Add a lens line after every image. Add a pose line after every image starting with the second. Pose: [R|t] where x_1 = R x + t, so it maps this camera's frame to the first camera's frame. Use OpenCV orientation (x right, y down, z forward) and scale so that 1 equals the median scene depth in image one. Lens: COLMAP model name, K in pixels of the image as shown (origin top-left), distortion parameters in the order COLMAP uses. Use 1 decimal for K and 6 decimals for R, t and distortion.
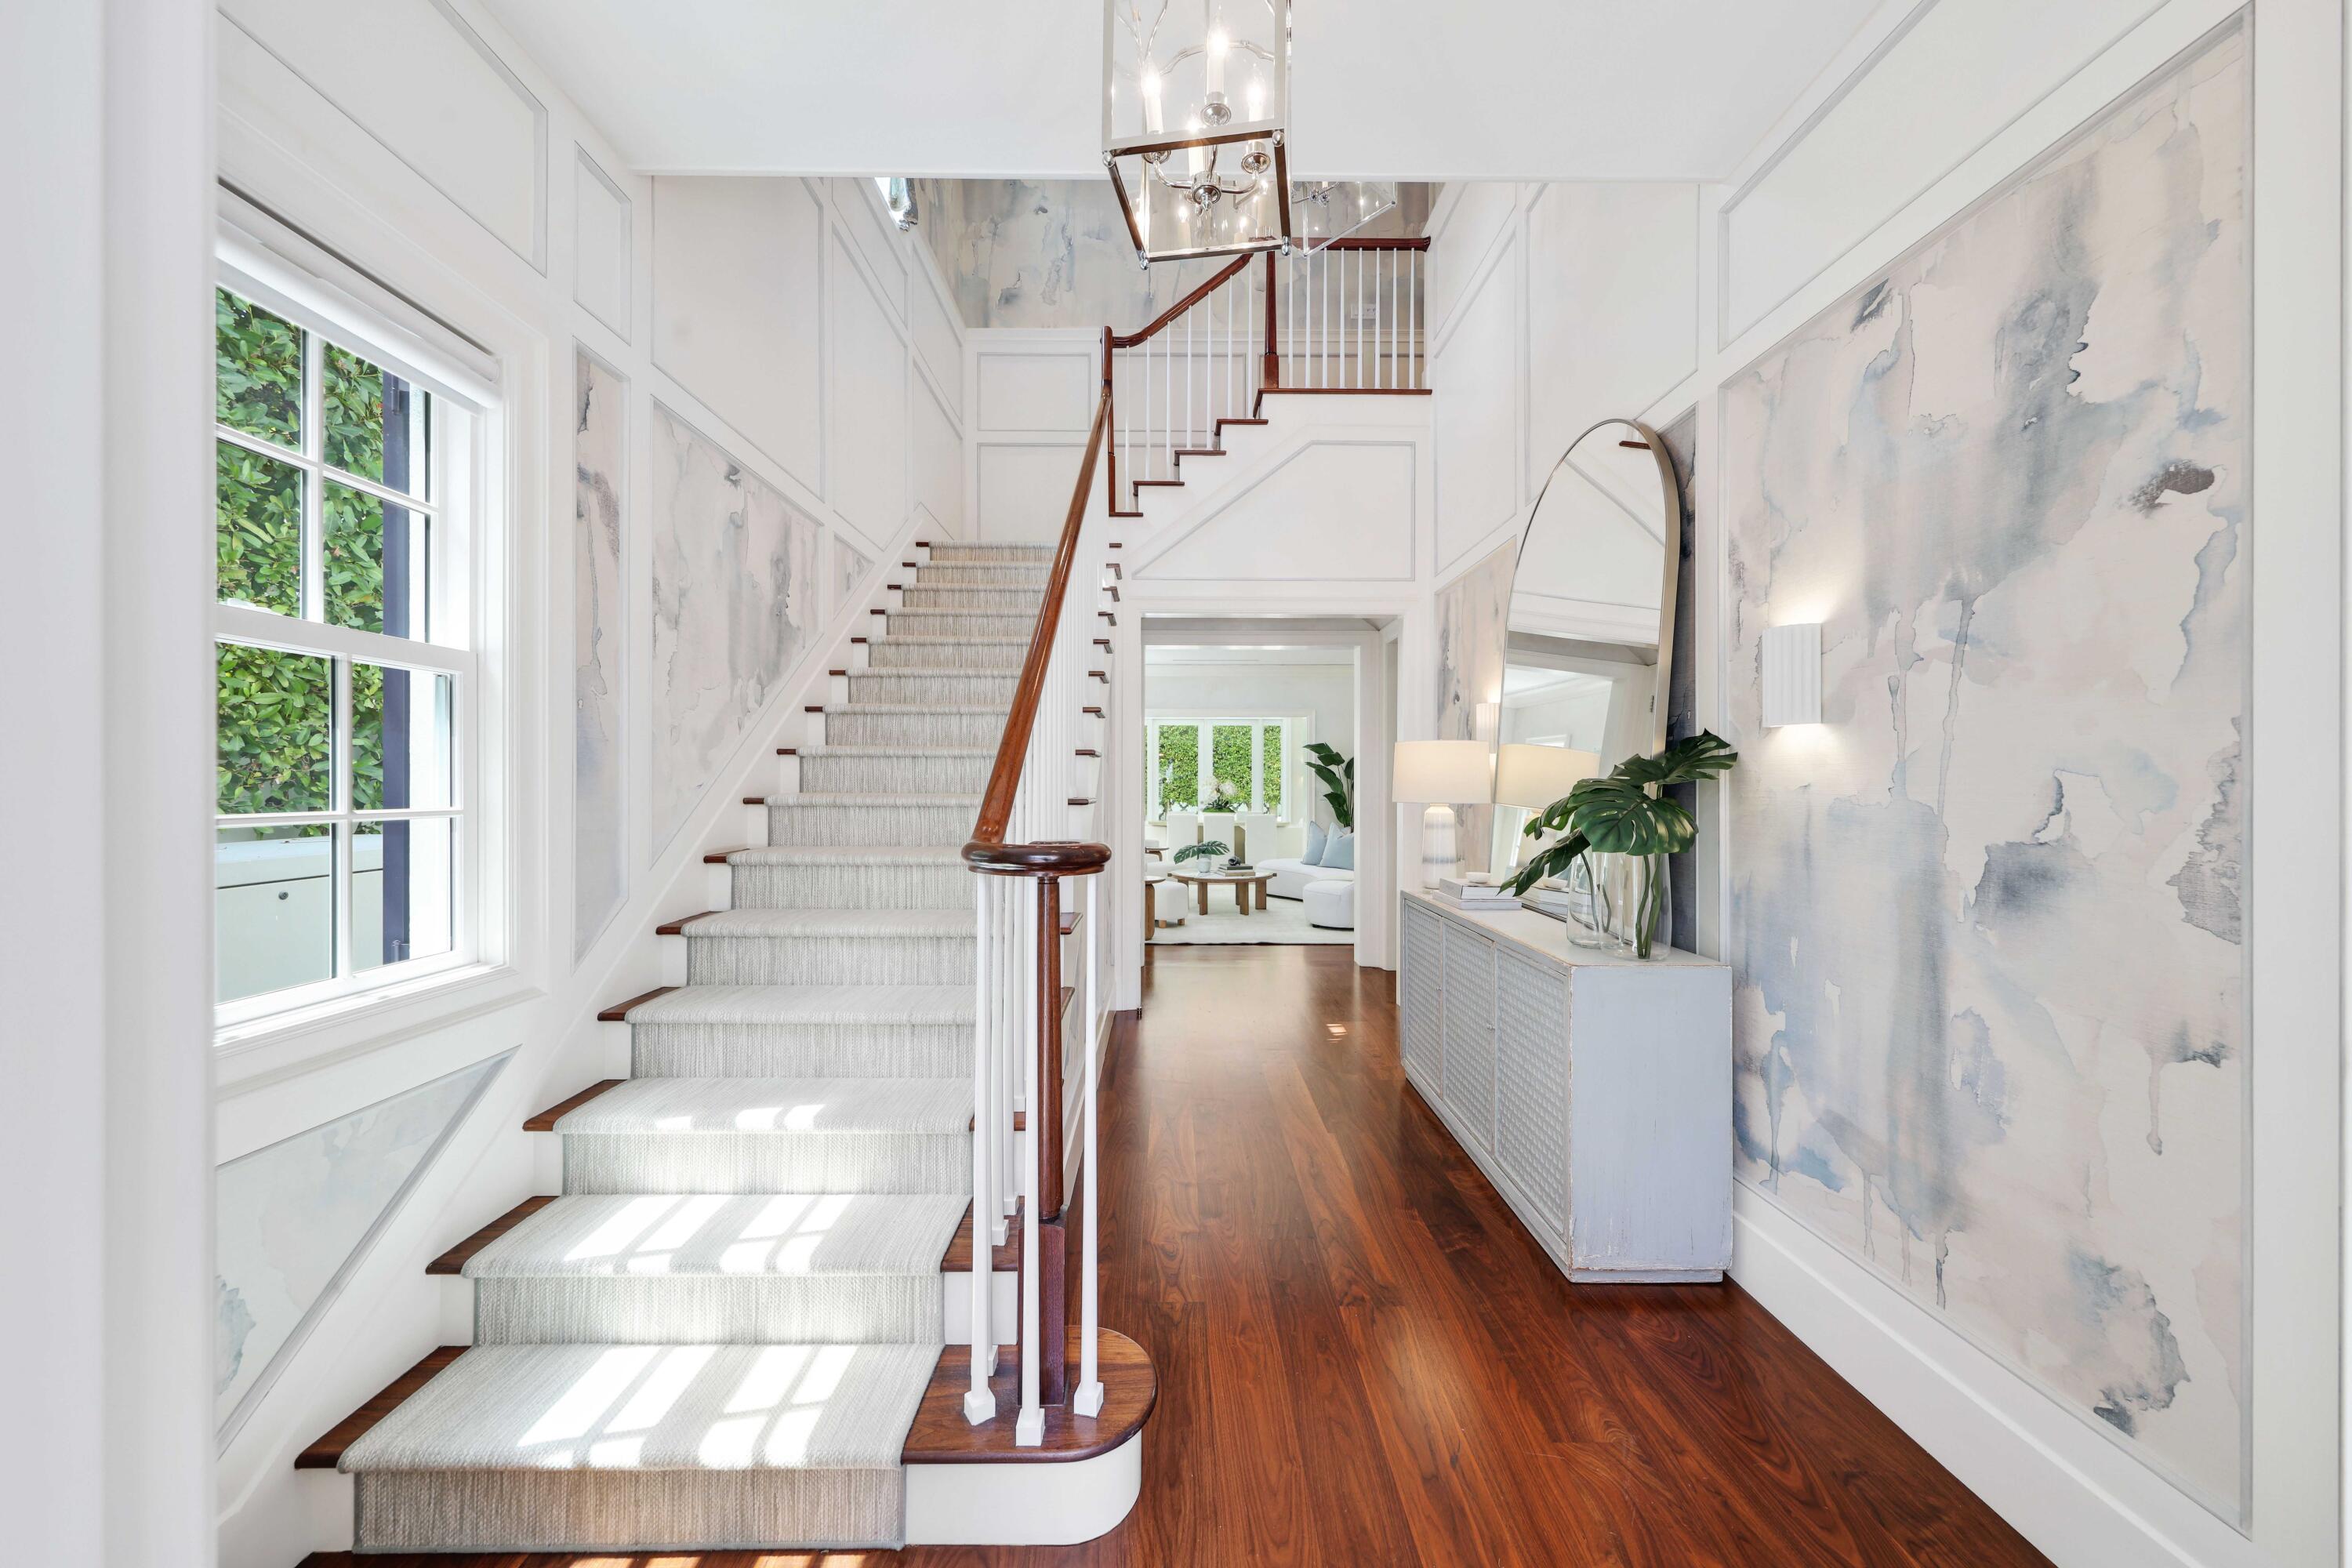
lens RADIAL K [[842.9, 0, 1172.3], [0, 842.9, 793.3], [0, 0, 1]] dist [0.001715, 0.000341]
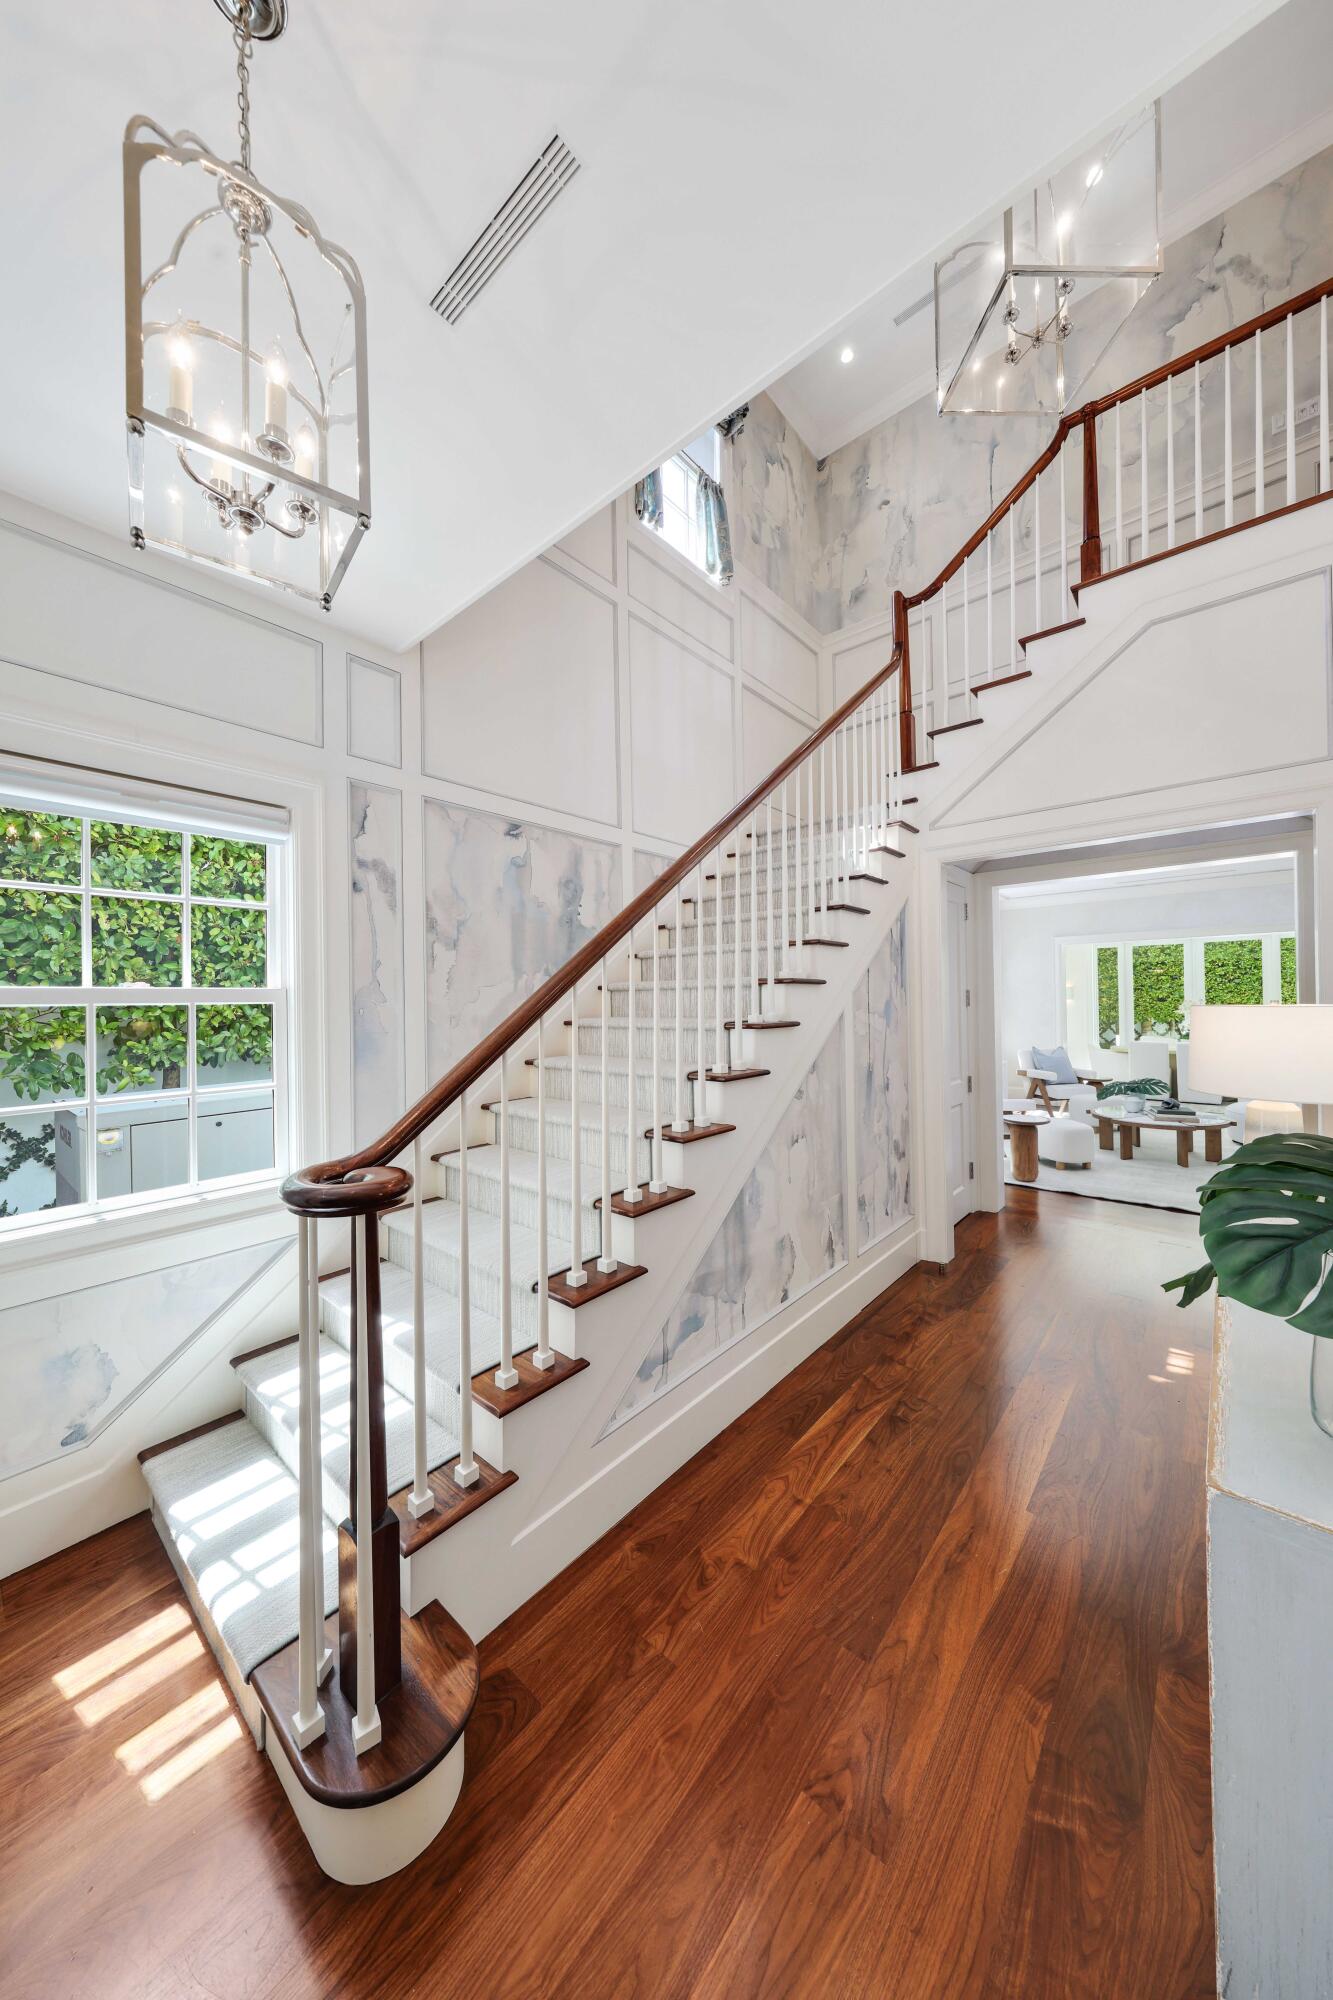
lens RADIAL K [[653.8, 0, 670.8], [0, 653.8, 1001.8], [0, 0, 1]] dist [0.008502, -0.000084]
pose [[0.752799, -0.010442, -0.658167, 0.231833], [0.009067, 0.999944, -0.005494, -0.050359], [0.658188, -0.001832, 0.752852, 0.210481]]
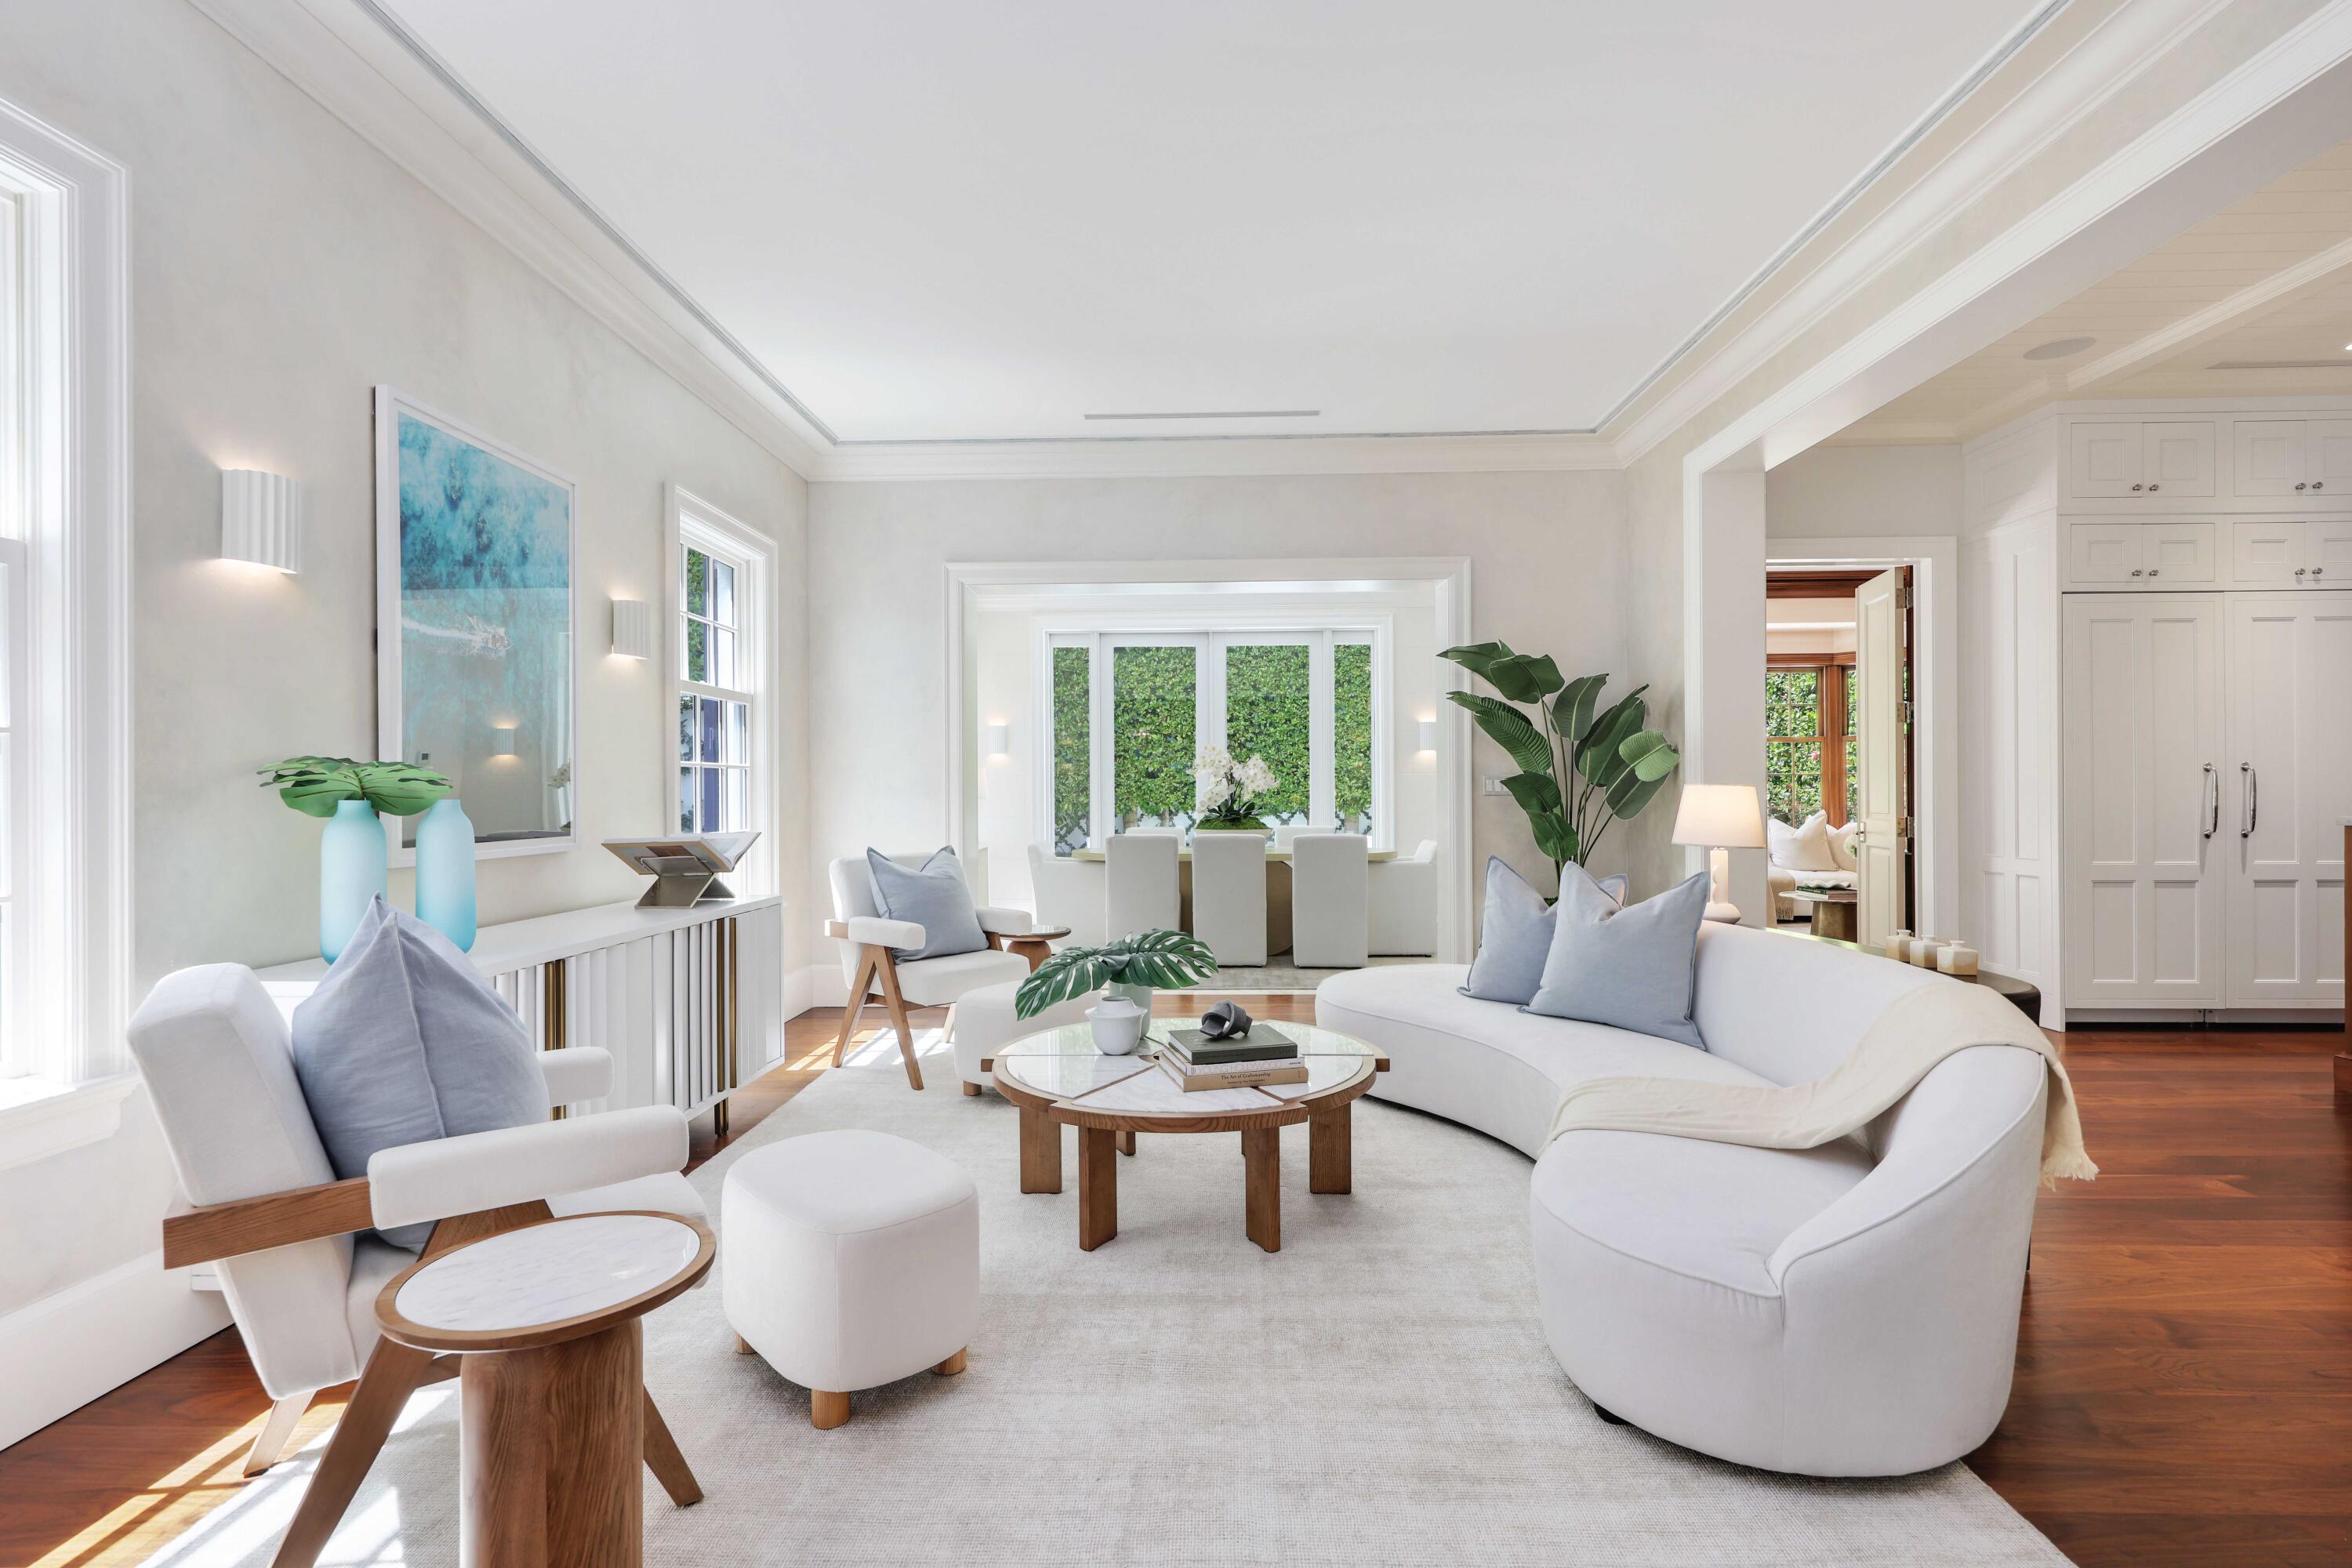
lens RADIAL K [[1051.4, 0, 1181.9], [0, 1051.4, 795.4], [0, 0, 1]] dist [-0.000562, -0.001322]
pose [[0.999360, -0.005177, -0.035402, 0.123917], [0.004838, 0.999942, -0.009645, 0.025863], [0.035450, 0.009467, 0.999327, 1.166703]]
